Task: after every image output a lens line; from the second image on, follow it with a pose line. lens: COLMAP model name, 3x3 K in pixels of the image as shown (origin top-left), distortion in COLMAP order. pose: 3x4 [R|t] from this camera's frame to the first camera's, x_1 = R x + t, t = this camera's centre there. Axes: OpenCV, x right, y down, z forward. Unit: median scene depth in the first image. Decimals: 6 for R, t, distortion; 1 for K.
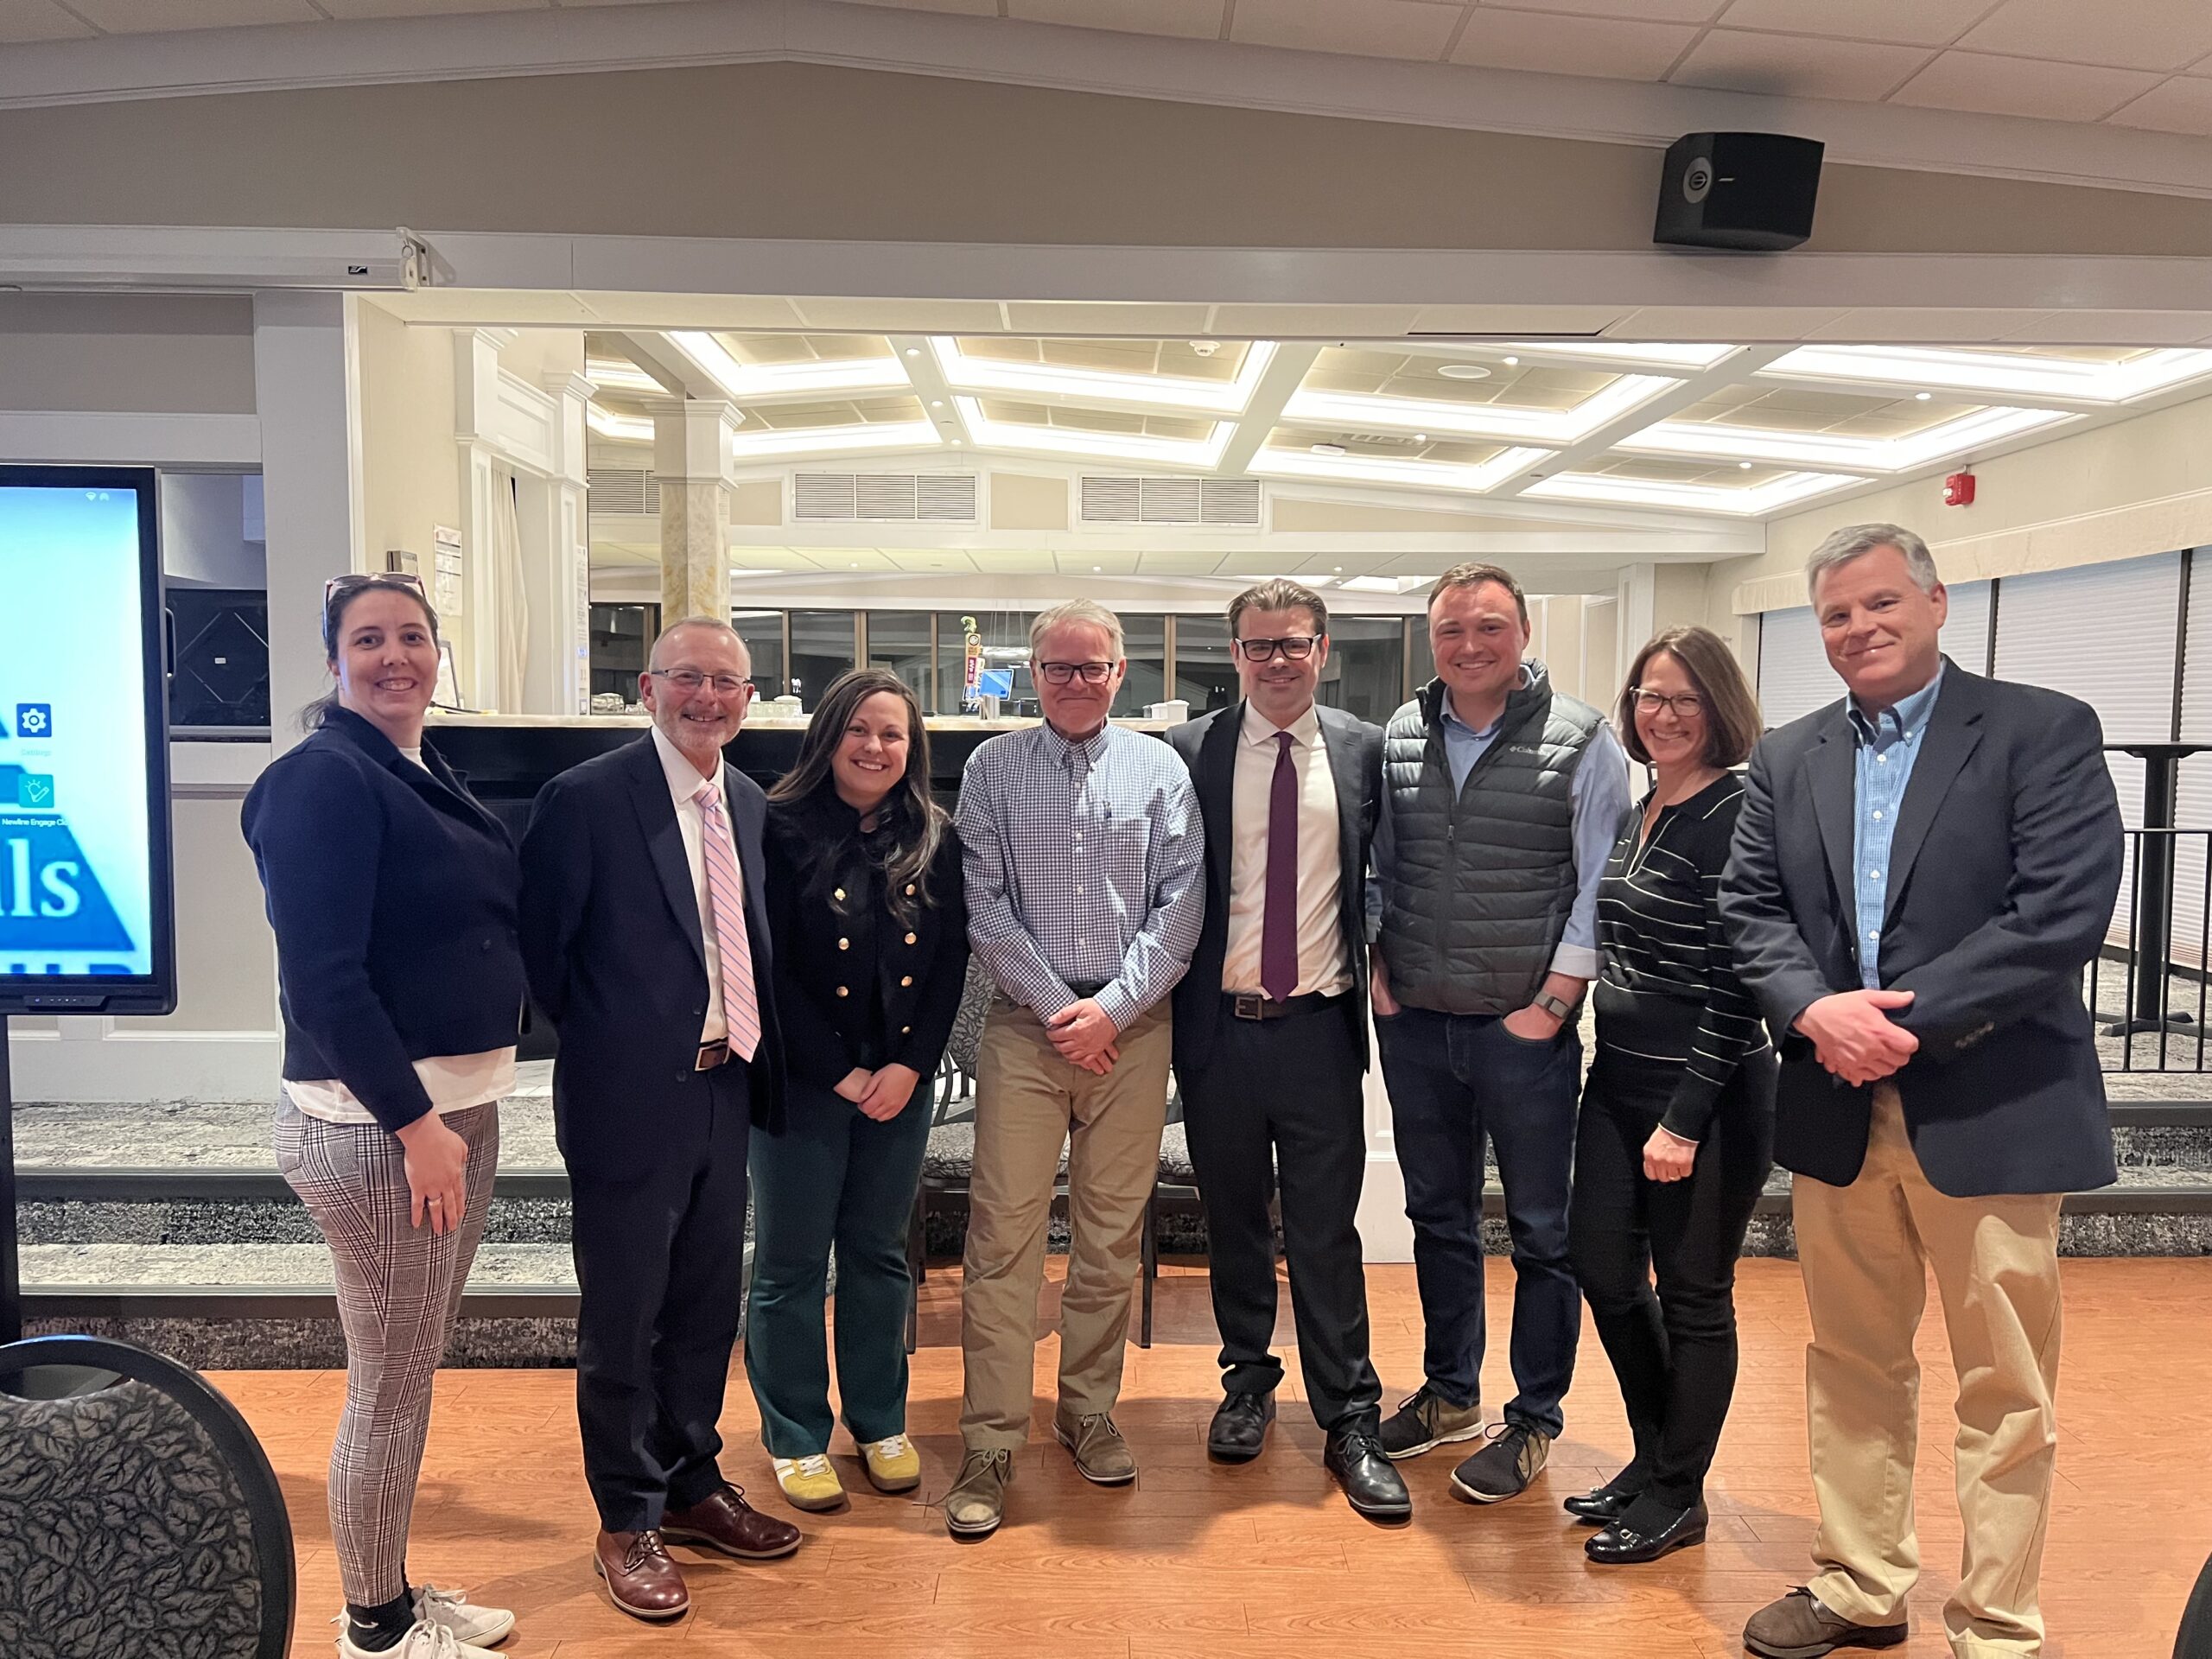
lens RADIAL K [[1699.0, 0, 1115.5], [0, 1699.0, 824.5], [0, 0, 1]] dist [0.036127, -0.044376]
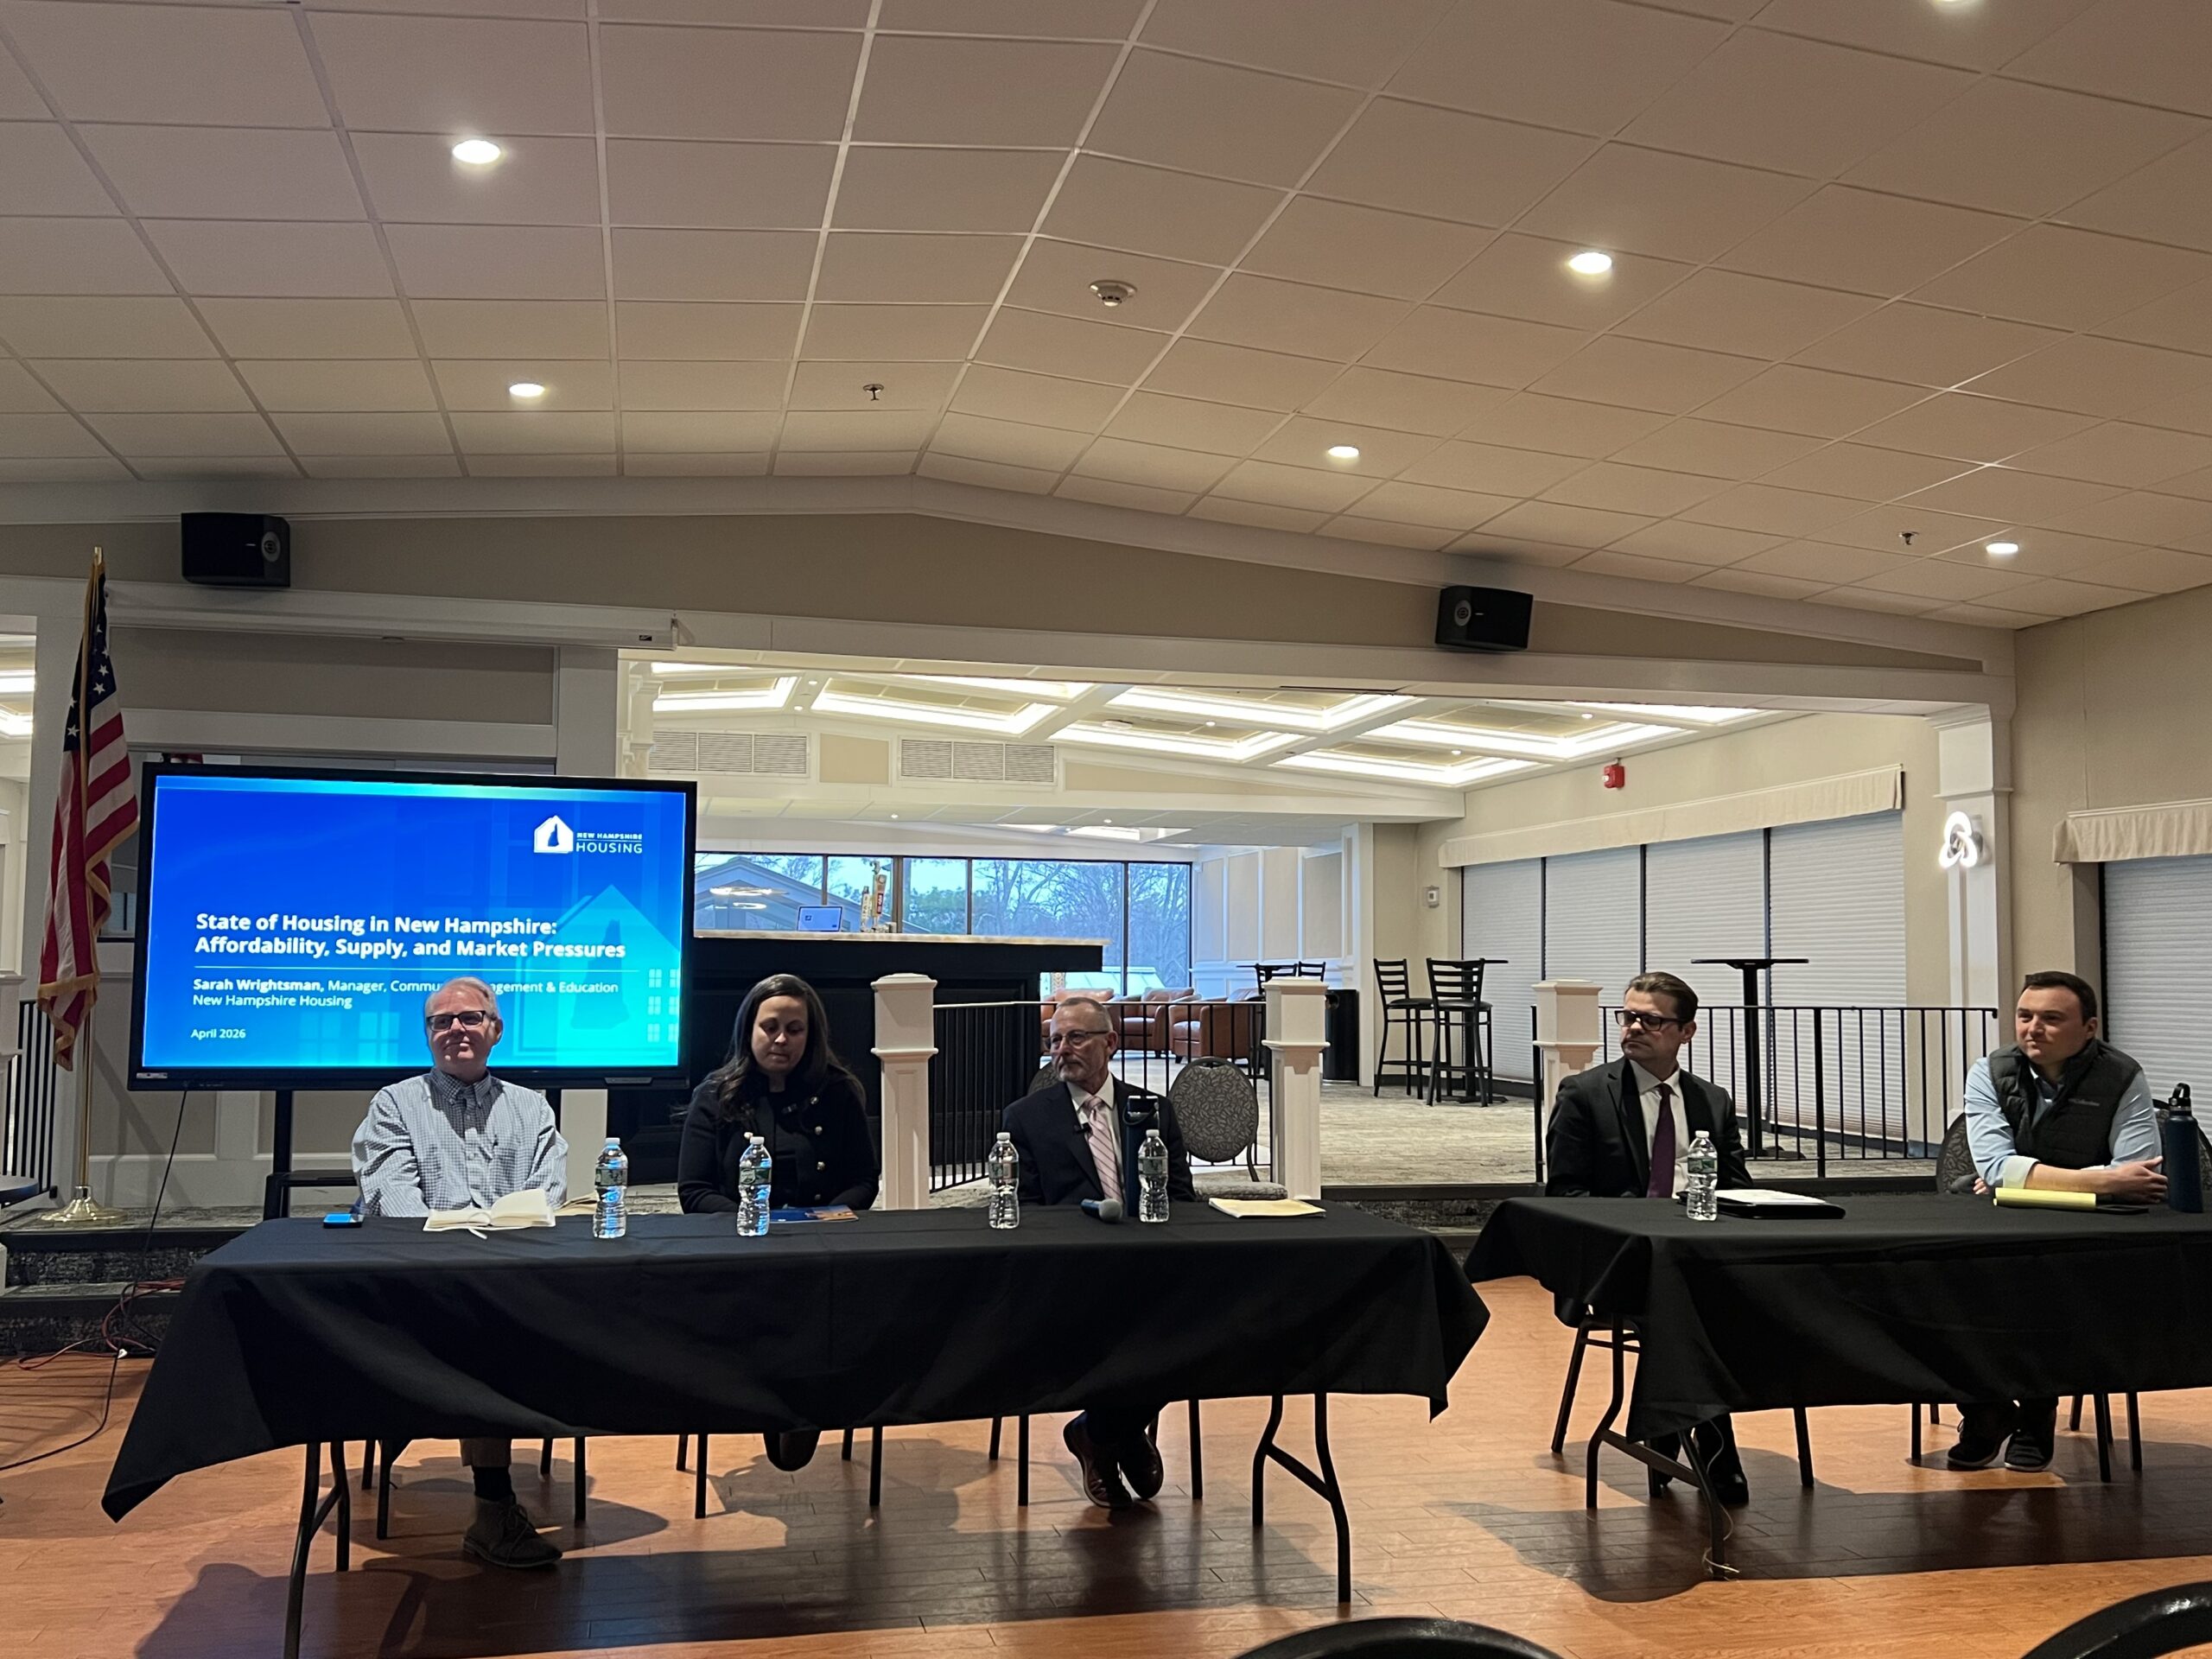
lens RADIAL K [[1974.2, 0, 1104.0], [0, 1974.2, 828.4], [0, 0, 1]] dist [-0.040093, -0.003632]
pose [[0.979712, 0.018244, 0.199577, -0.291372], [0.009058, 0.990799, -0.135040, 0.066394], [-0.200204, 0.134108, 0.970532, -0.584736]]
